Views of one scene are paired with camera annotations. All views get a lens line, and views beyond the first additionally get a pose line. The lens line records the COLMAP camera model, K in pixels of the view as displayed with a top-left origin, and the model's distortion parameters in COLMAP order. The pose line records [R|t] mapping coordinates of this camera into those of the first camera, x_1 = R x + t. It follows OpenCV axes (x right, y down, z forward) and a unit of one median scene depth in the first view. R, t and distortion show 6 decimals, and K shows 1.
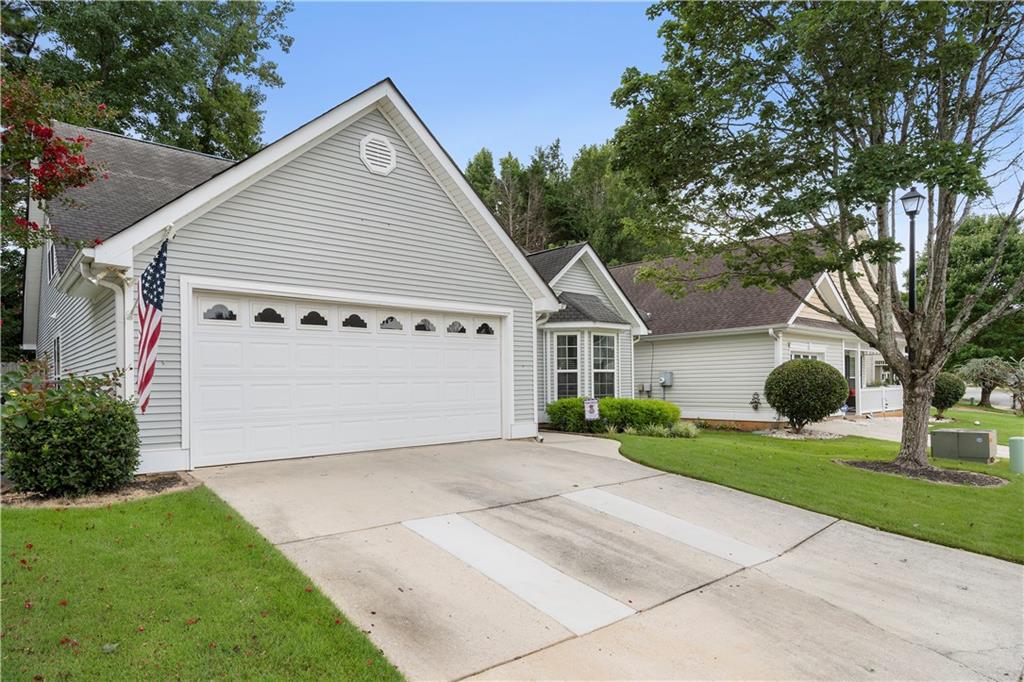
lens RADIAL K [[597.2, 0, 511.8], [0, 597.2, 379.5], [0, 0, 1]] dist [0.002739, 0.000616]
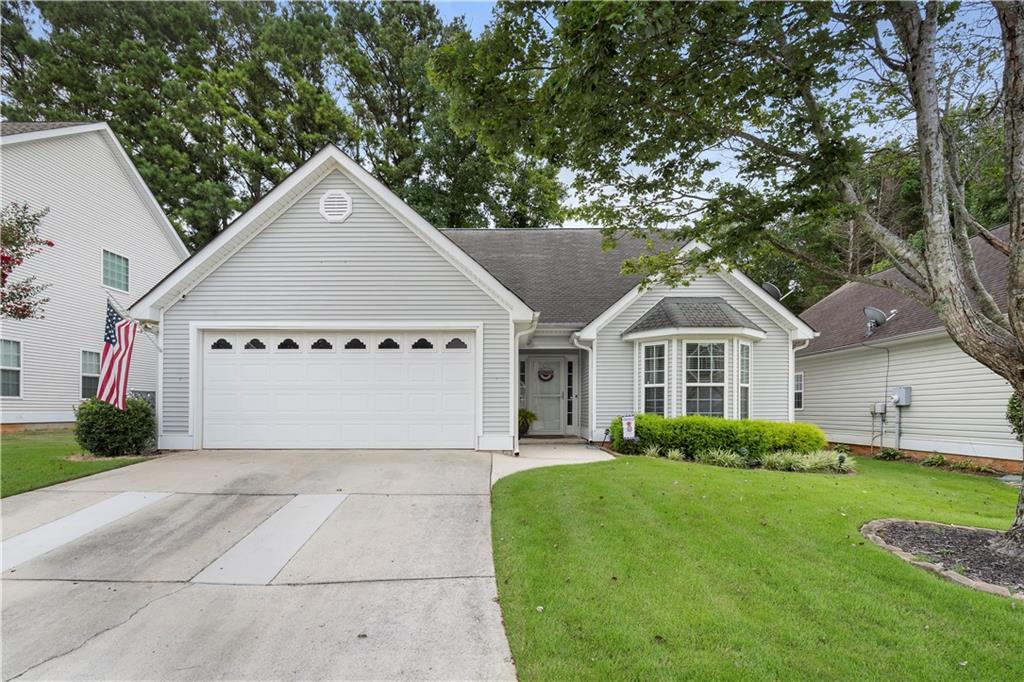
lens RADIAL K [[534.2, 0, 511.4], [0, 534.2, 404.8], [0, 0, 1]] dist [0.001360, 0.000529]
pose [[0.746039, 0.007554, -0.665859, 0.728323], [-0.006741, 0.999970, 0.003792, 0.020980], [0.665868, 0.001660, 0.746068, 0.401885]]
